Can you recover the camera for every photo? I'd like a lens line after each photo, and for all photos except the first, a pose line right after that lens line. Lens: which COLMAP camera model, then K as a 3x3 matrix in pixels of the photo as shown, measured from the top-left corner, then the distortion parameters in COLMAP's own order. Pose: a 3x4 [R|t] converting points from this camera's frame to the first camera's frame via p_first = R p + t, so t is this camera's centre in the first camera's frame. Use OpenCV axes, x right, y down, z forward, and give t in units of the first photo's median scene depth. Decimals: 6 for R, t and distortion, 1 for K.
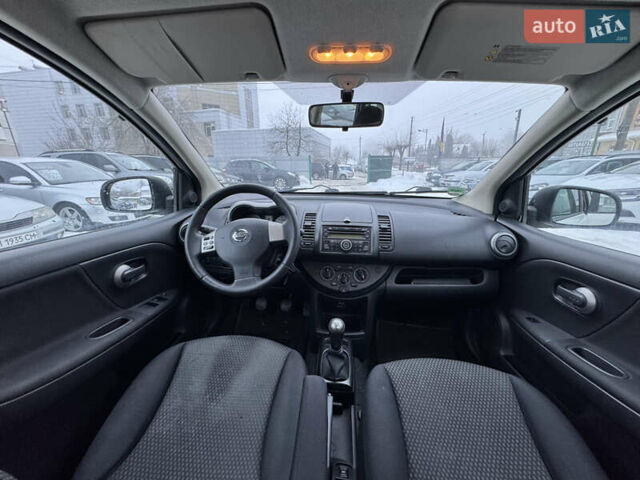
lens RADIAL K [[253.2, 0, 320.0], [0, 253.2, 240.0], [0, 0, 1]] dist [-0.001645, -0.000157]
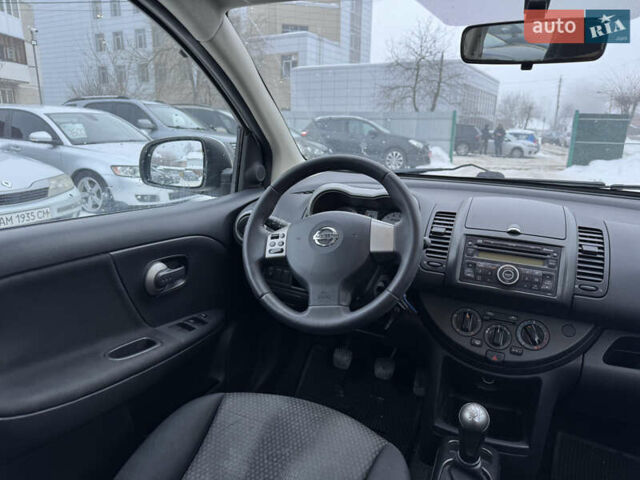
lens RADIAL K [[451.9, 0, 320.0], [0, 451.9, 240.0], [0, 0, 1]] dist [0.069766, -0.104006]
pose [[0.950622, 0.101006, -0.293455, 0.000172], [-0.113937, 0.993114, -0.027261, 0.012793], [0.288680, 0.059350, 0.955584, -0.040227]]
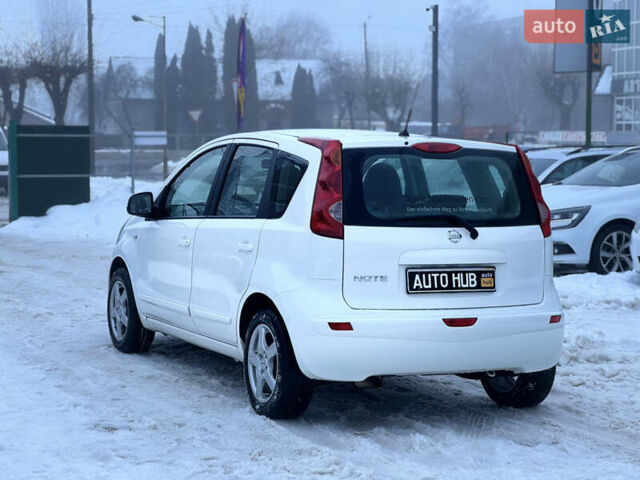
lens RADIAL K [[1408.0, 0, 320.0], [0, 1408.0, 240.0], [0, 0, 1]] dist [-0.205883, 4.831371]
pose [[0.873344, -0.028834, 0.486250, -2.916439], [0.133436, 0.974223, -0.181892, 1.292146], [-0.468471, 0.223737, 0.854679, -4.998521]]
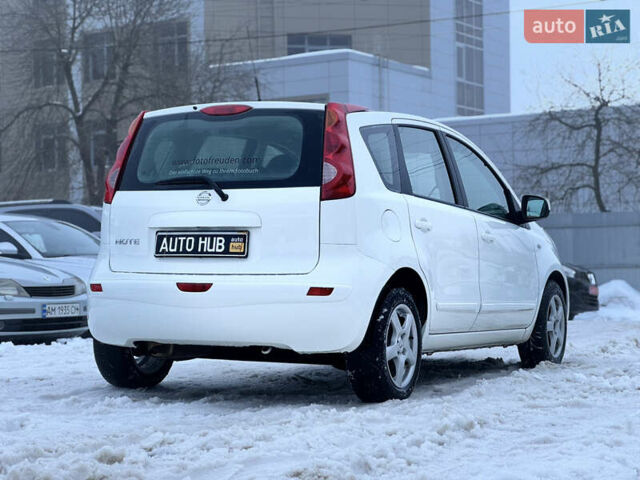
lens RADIAL K [[1408.0, 0, 320.0], [0, 1408.0, 240.0], [0, 0, 1]] dist [-0.205883, 4.831371]
pose [[0.932678, -0.017040, -0.360307, 1.972821], [-0.095411, 0.951652, -0.291985, 1.915660], [0.347862, 0.306706, 0.885959, -4.990673]]
